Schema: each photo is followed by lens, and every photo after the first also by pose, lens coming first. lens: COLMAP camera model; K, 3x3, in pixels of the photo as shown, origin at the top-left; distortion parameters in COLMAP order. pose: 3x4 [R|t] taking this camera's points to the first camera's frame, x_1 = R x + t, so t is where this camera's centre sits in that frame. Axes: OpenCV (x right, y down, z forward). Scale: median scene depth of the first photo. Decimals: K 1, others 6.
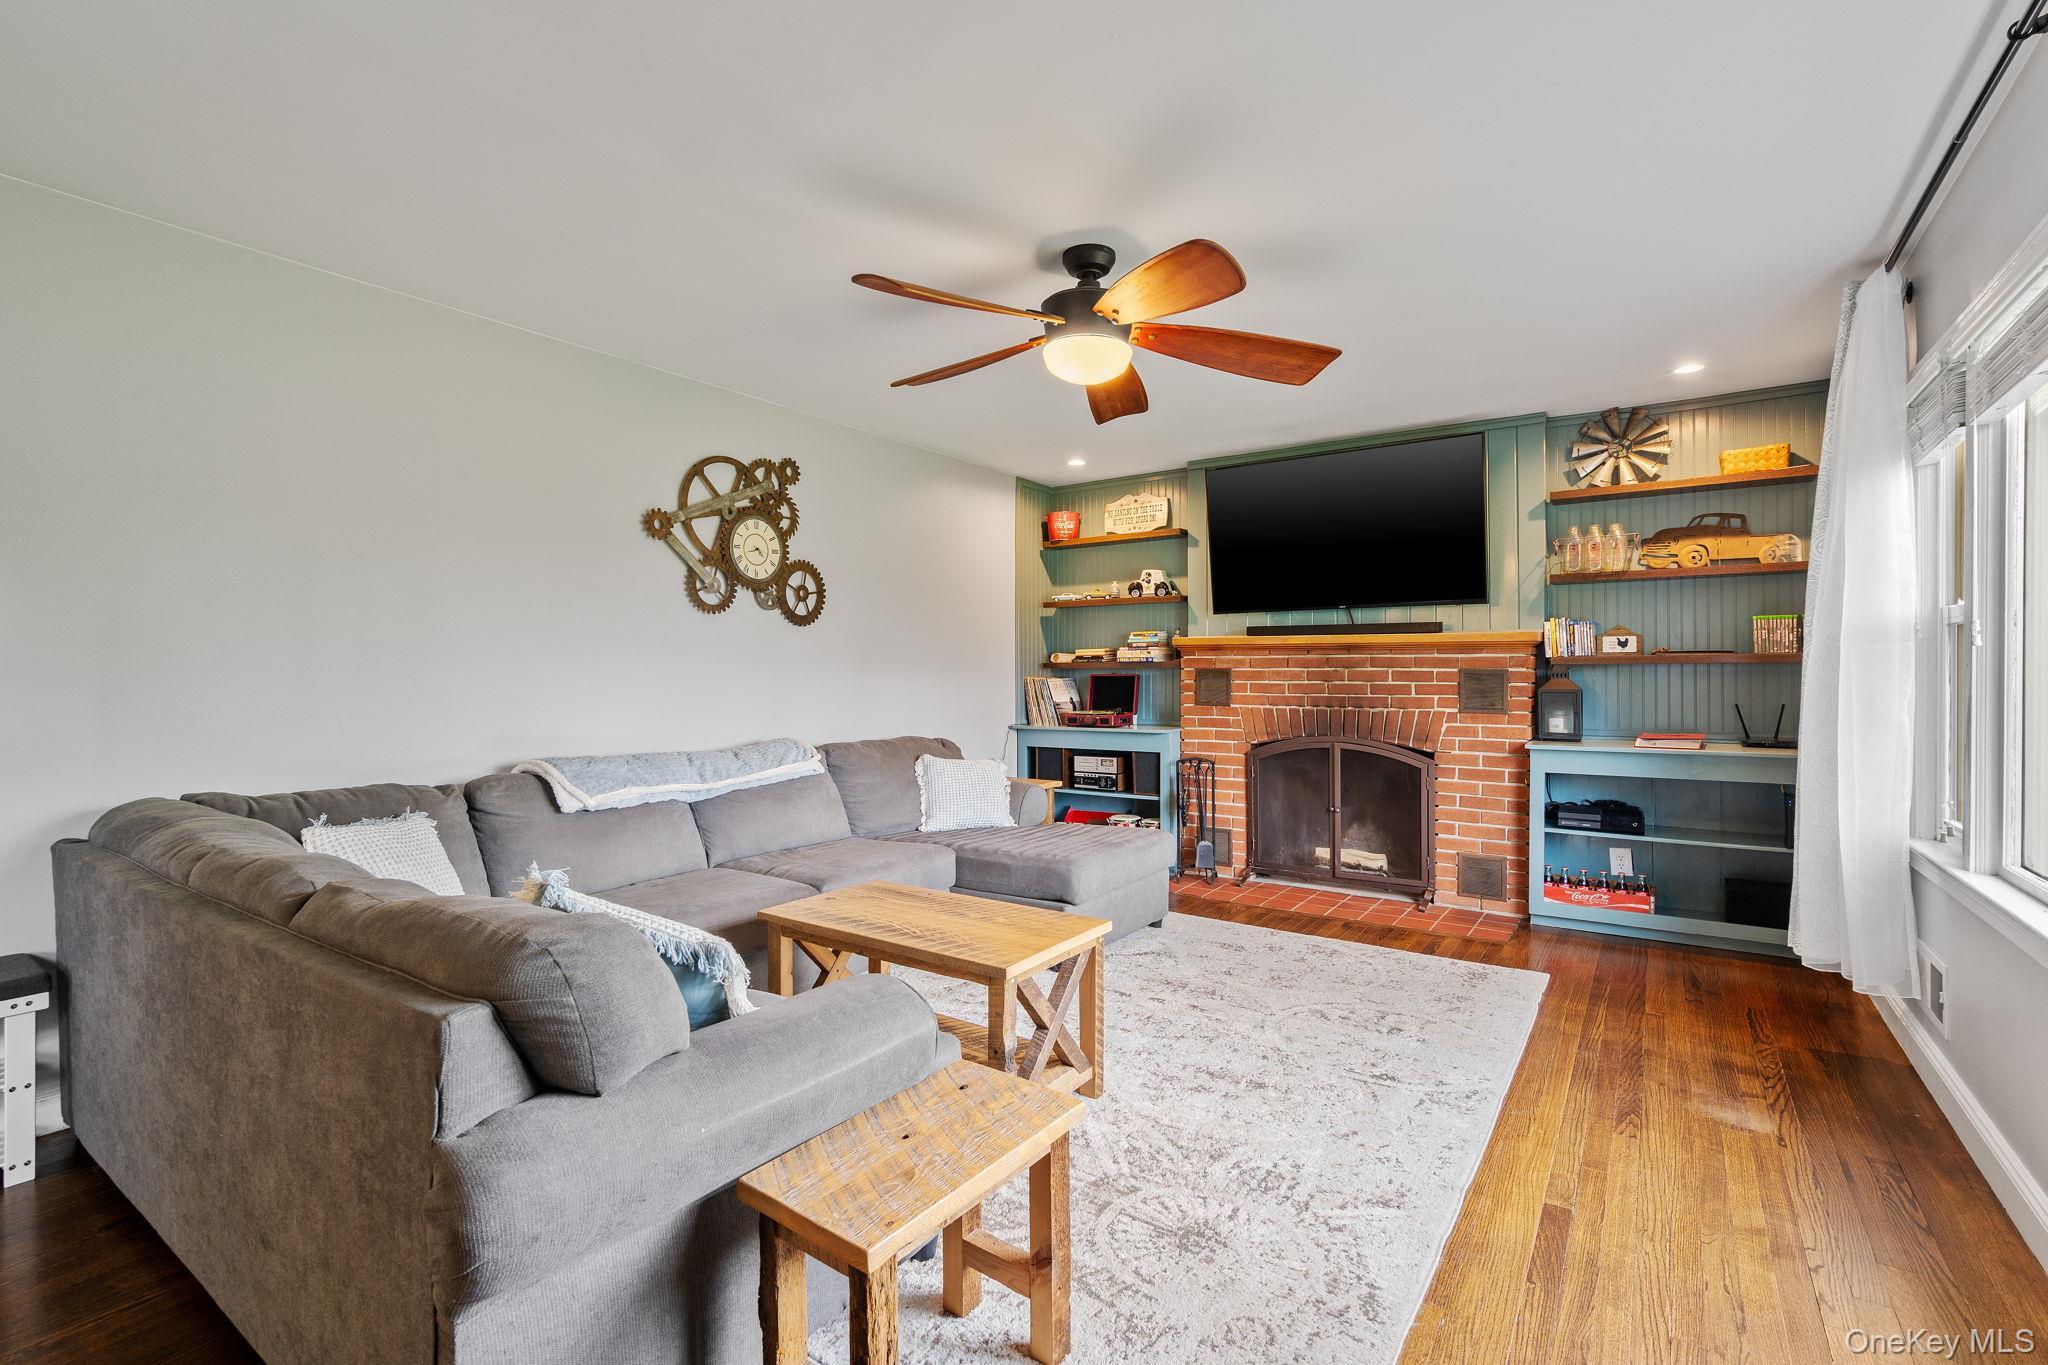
lens RADIAL K [[927.2, 0, 1029.4], [0, 927.2, 671.1], [0, 0, 1]] dist [-0.001257, 0.000138]
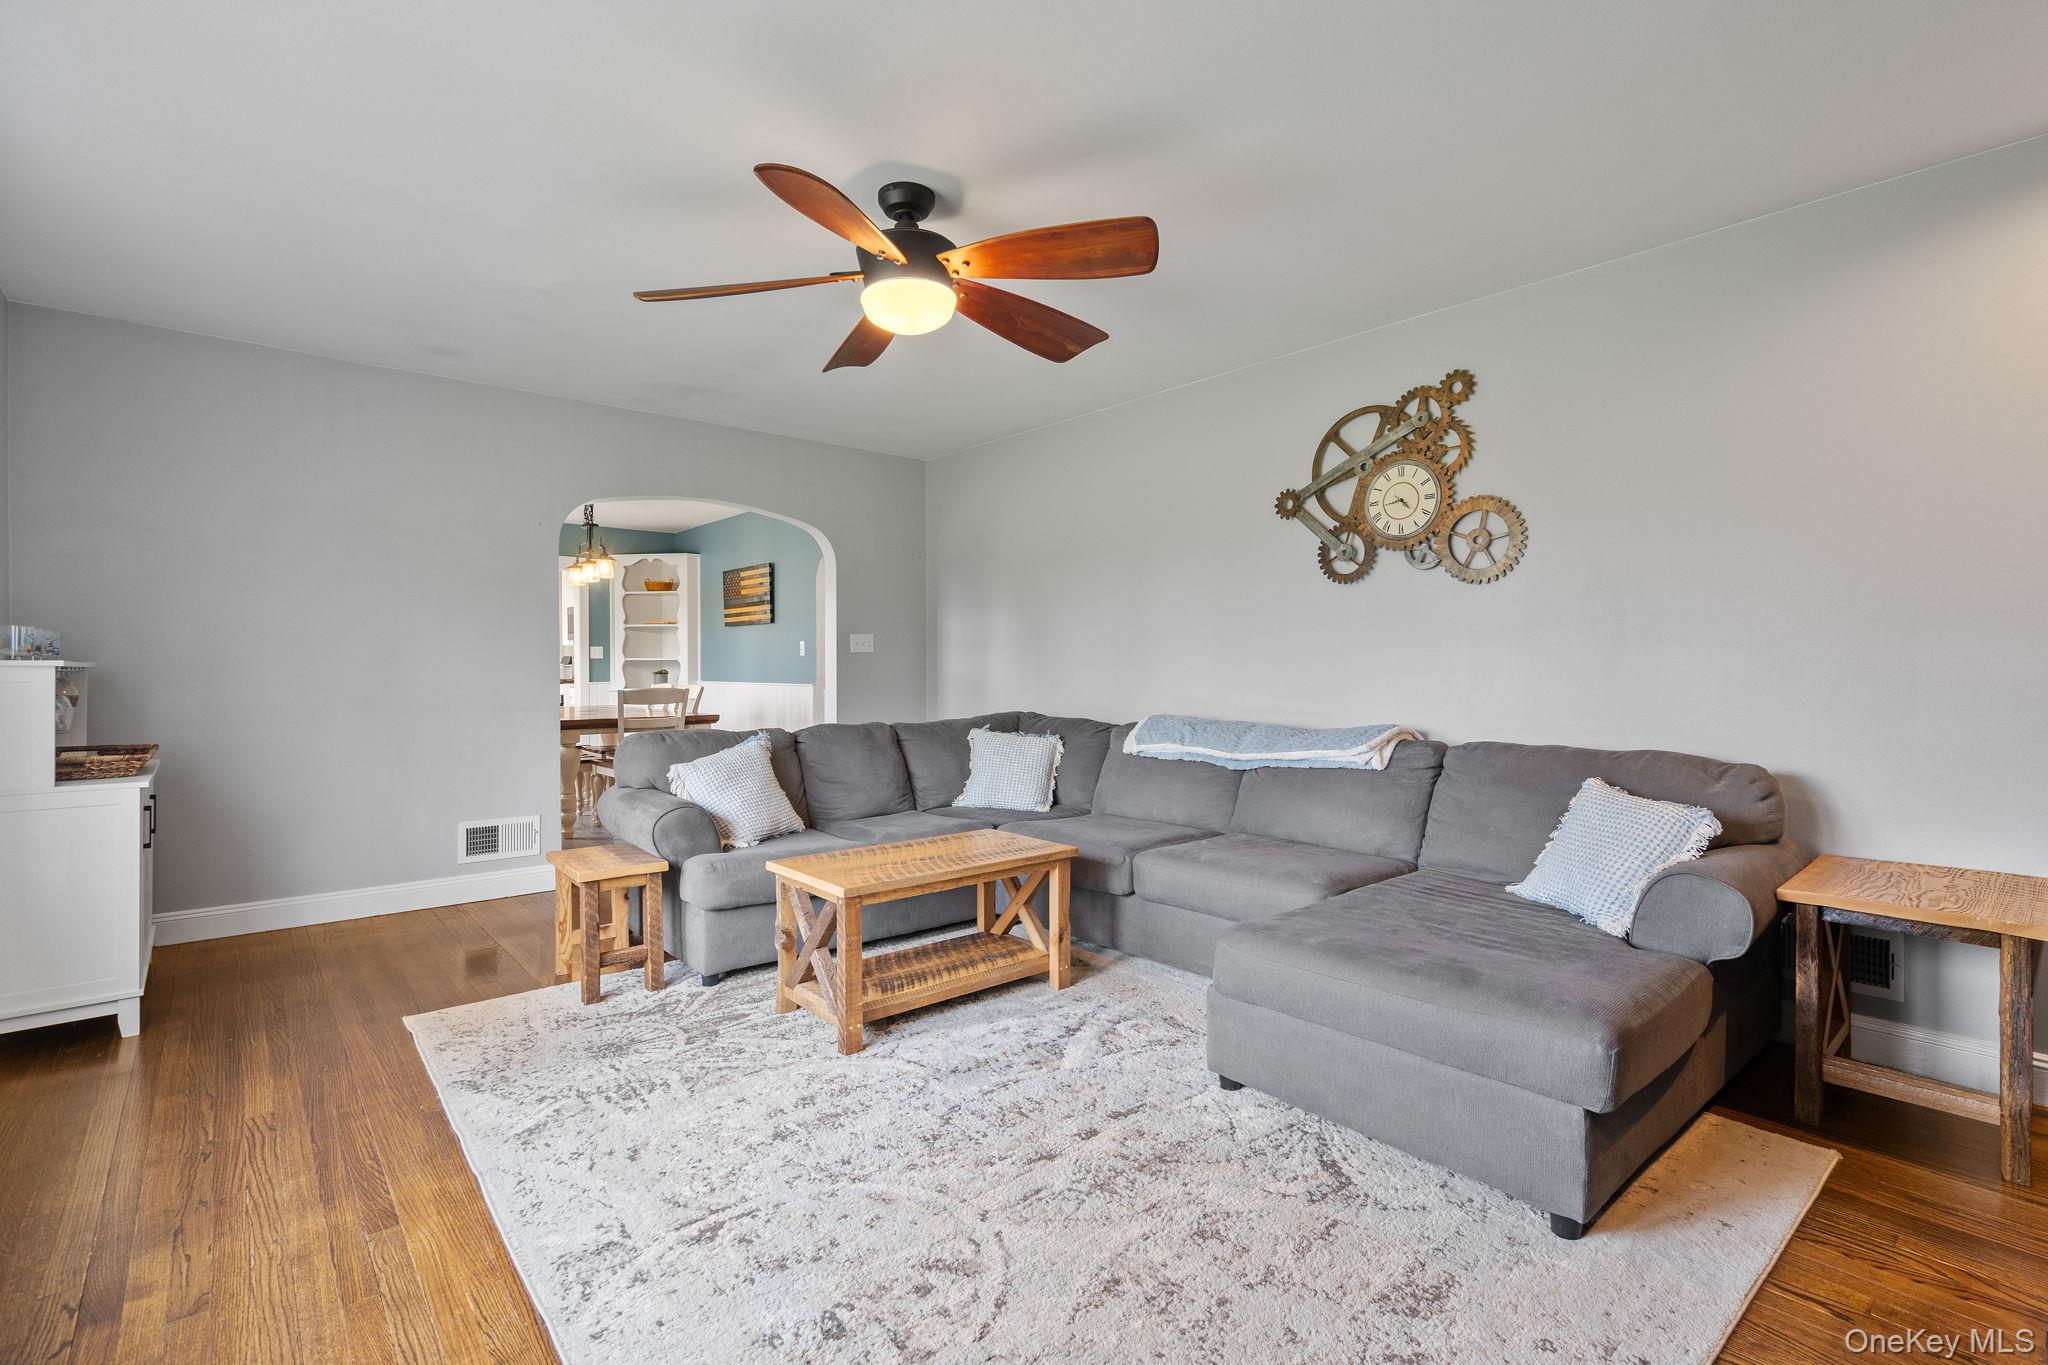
lens RADIAL K [[936.1, 0, 1024.6], [0, 936.1, 663.0], [0, 0, 1]] dist [-0.002996, -0.000121]
pose [[-0.258293, 0.001755, -0.966065, 0.562863], [0.001622, 0.999998, 0.001383, 0.013988], [0.966065, -0.001210, -0.258295, 0.805021]]
